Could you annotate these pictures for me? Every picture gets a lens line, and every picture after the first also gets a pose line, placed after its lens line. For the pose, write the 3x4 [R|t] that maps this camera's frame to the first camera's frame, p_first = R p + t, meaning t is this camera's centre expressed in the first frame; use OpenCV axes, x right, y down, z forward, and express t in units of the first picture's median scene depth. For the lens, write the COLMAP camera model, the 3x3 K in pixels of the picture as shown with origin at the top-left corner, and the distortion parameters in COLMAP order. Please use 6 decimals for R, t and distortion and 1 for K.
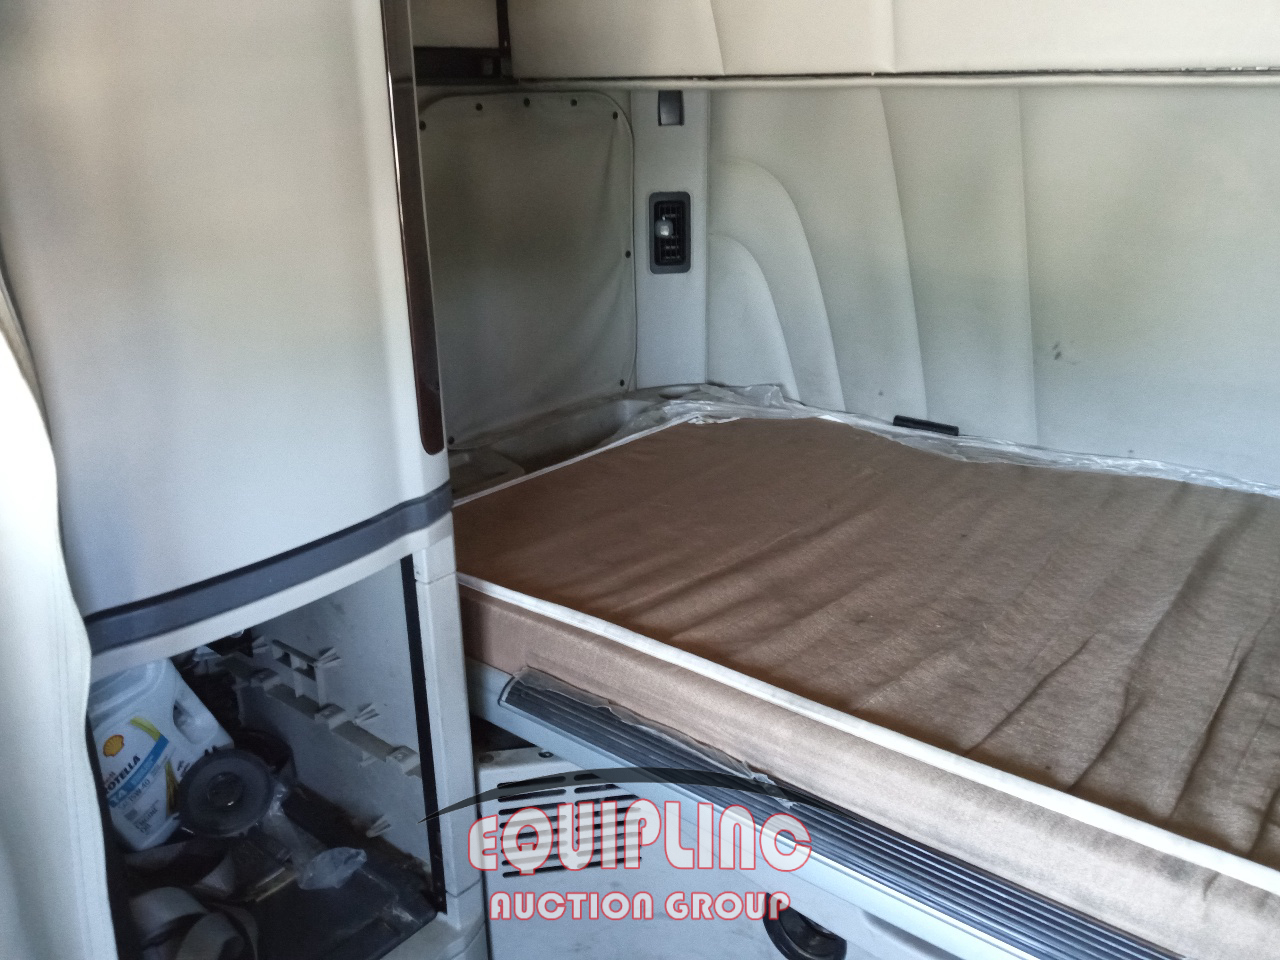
lens RADIAL K [[1047.1, 0, 641.2], [0, 1047.1, 460.7], [0, 0, 1]] dist [0.005679, -0.021869]
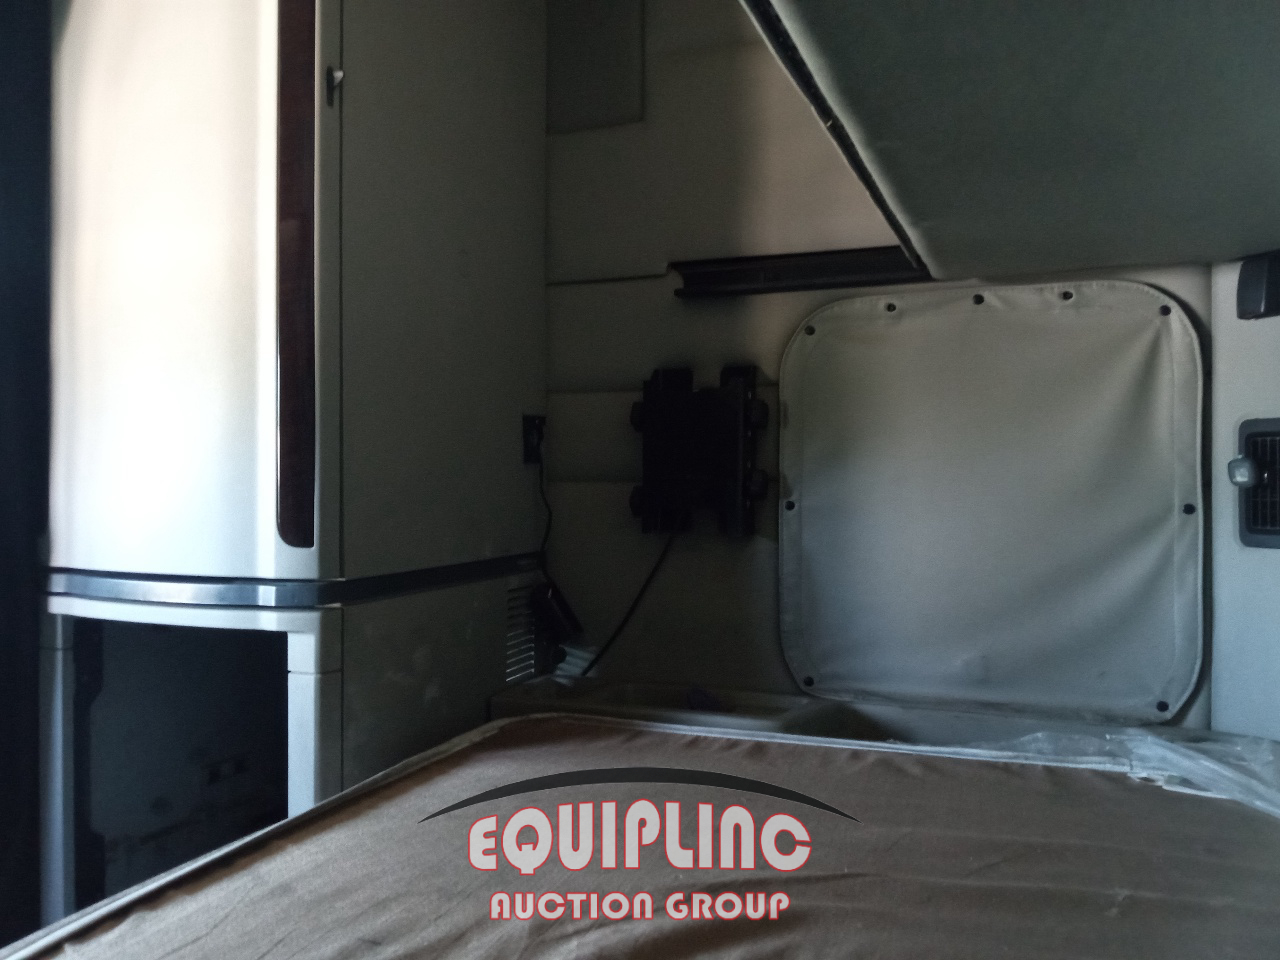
lens RADIAL K [[1047.1, 0, 641.2], [0, 1047.1, 460.7], [0, 0, 1]] dist [0.005679, -0.021869]
pose [[0.292271, 0.015577, -0.956209, 0.538783], [-0.322760, 0.942808, -0.083295, -0.064636], [0.900224, 0.332971, 0.280583, 0.522839]]
